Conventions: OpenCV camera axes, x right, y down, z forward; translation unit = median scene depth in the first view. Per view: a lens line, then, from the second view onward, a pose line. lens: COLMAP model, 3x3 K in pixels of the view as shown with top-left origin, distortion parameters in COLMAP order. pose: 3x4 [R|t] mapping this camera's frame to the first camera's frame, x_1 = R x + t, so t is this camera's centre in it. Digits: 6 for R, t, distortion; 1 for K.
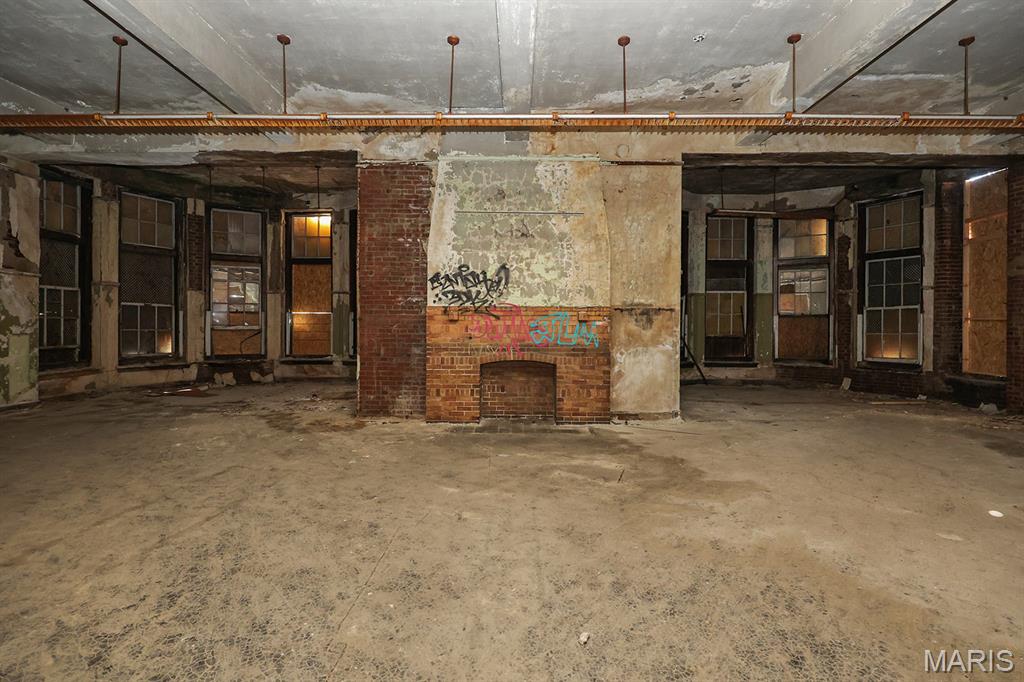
lens RADIAL K [[476.7, 0, 513.8], [0, 476.7, 335.5], [0, 0, 1]] dist [-0.008474, 0.001596]
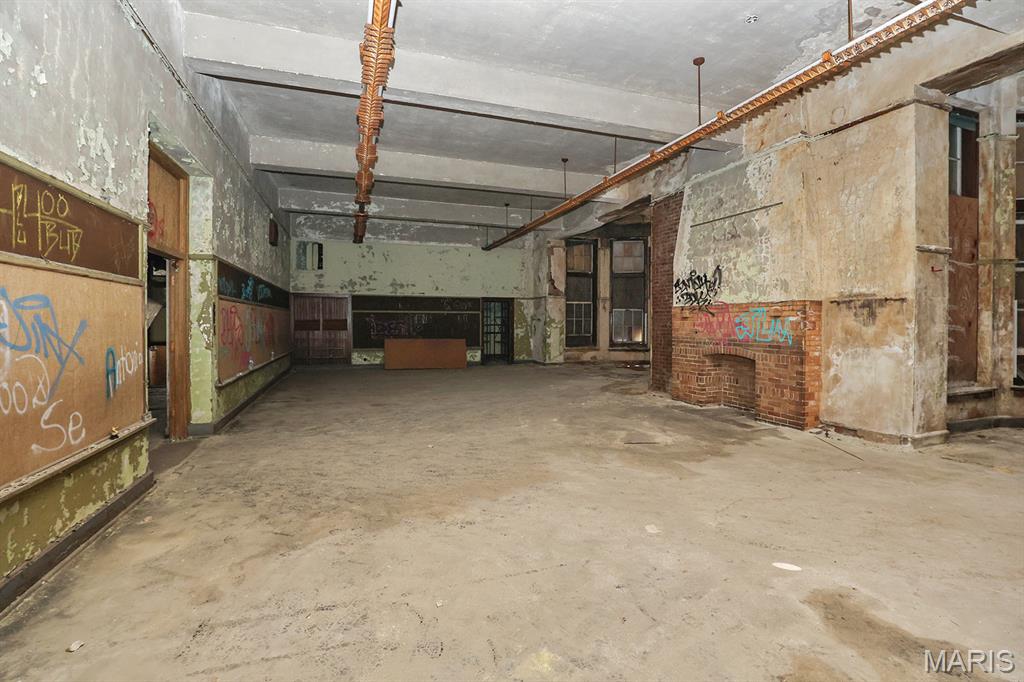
lens RADIAL K [[476.7, 0, 514.6], [0, 476.7, 331.3], [0, 0, 1]] dist [-0.008474, 0.001596]
pose [[0.336243, 0.013935, -0.941672, 0.836753], [-0.020141, 0.999768, 0.007603, 0.002637], [0.941560, 0.016410, 0.336445, 0.180071]]
